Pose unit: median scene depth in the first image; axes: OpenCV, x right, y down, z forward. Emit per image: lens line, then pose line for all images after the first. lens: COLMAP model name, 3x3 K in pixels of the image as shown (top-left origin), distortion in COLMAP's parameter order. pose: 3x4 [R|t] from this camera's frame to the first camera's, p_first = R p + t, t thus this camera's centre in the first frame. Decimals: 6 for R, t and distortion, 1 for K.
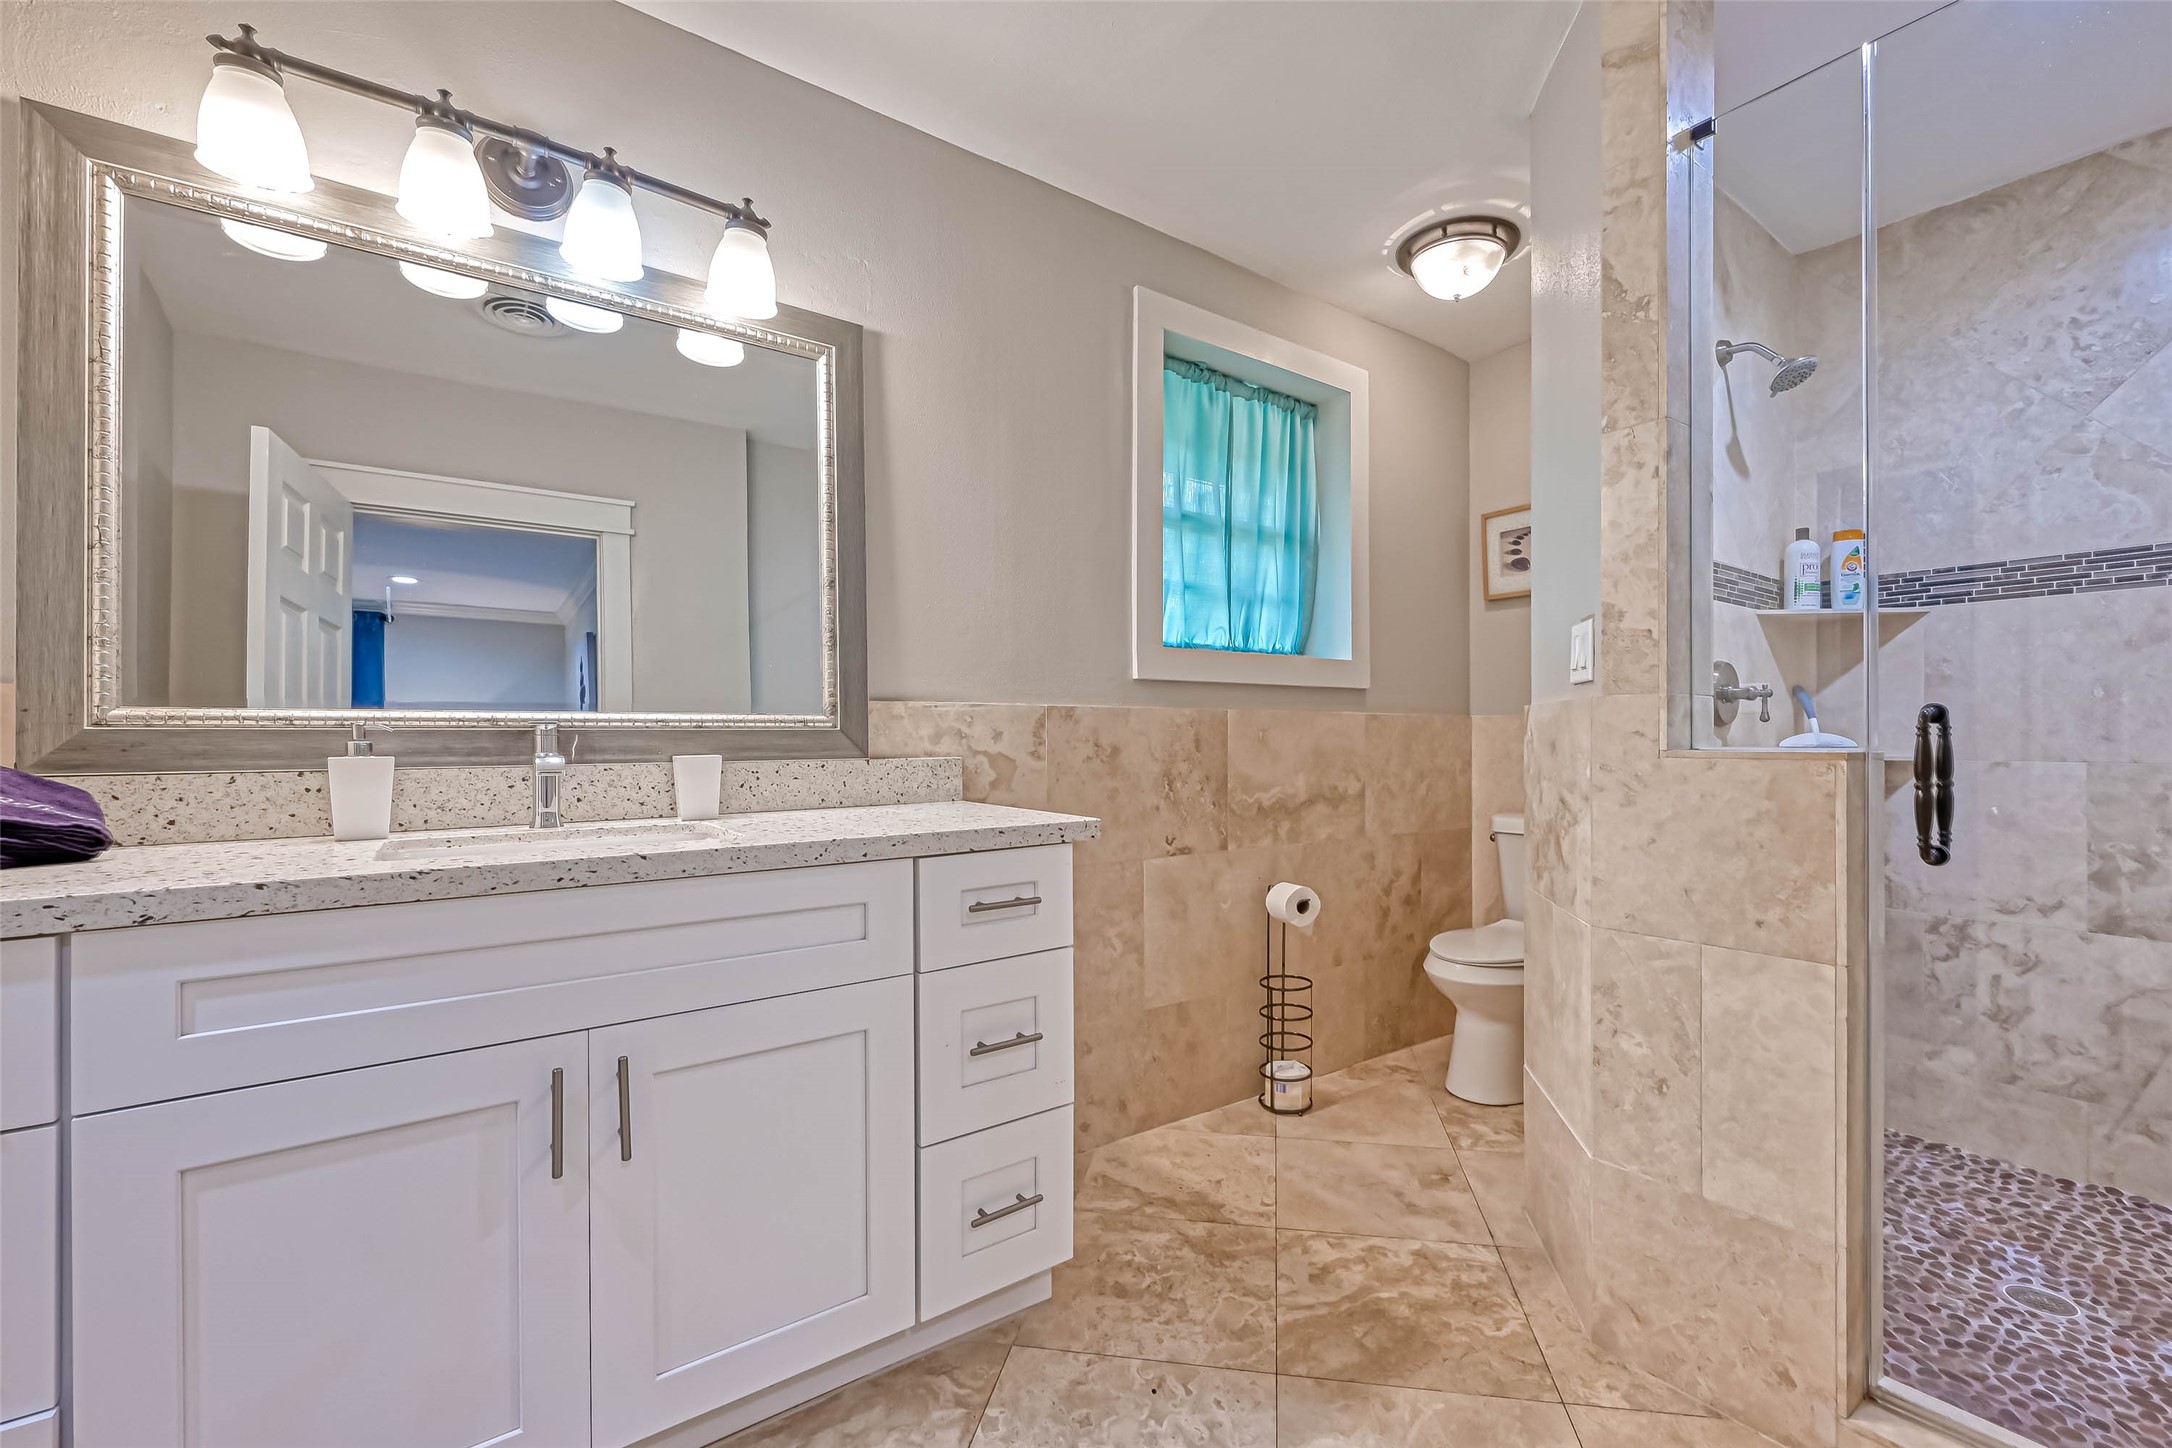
lens RADIAL K [[874.6, 0, 1091.9], [0, 874.6, 719.4], [0, 0, 1]] dist [-0.001017, 0.000020]
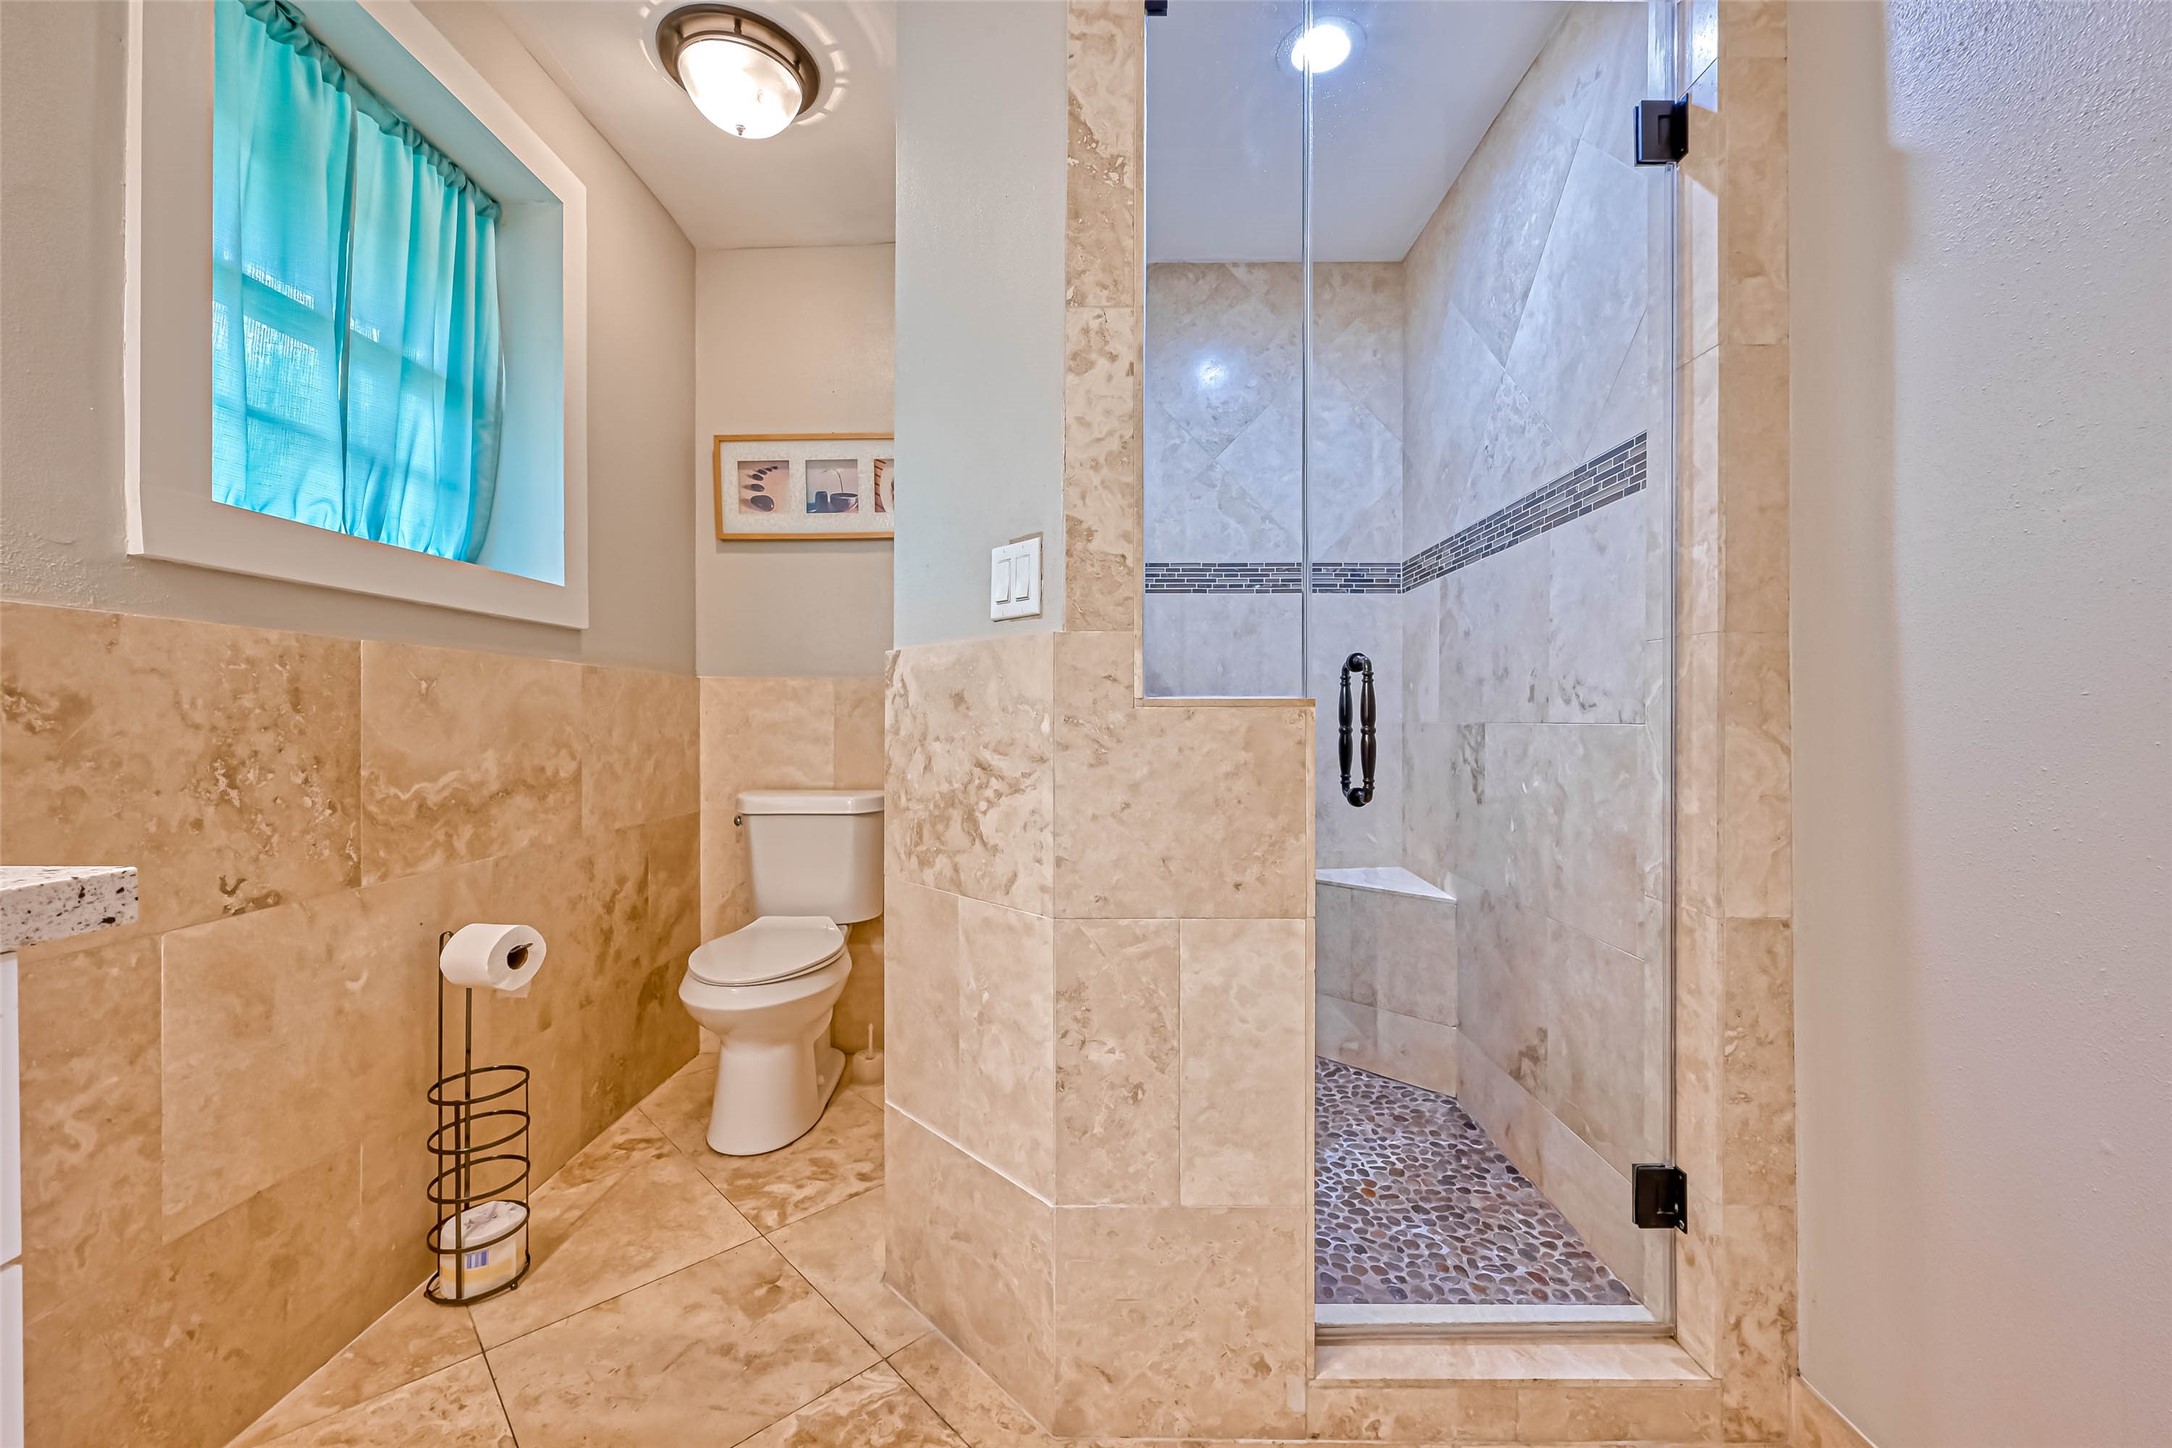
lens RADIAL K [[874.6, 0, 1091.9], [0, 874.6, 719.4], [0, 0, 1]] dist [-0.001017, 0.000020]
pose [[0.576775, 0.001838, 0.816901, -0.045510], [-0.020484, 0.999716, 0.012214, 0.031746], [-0.816646, -0.023778, 0.576649, 0.372078]]
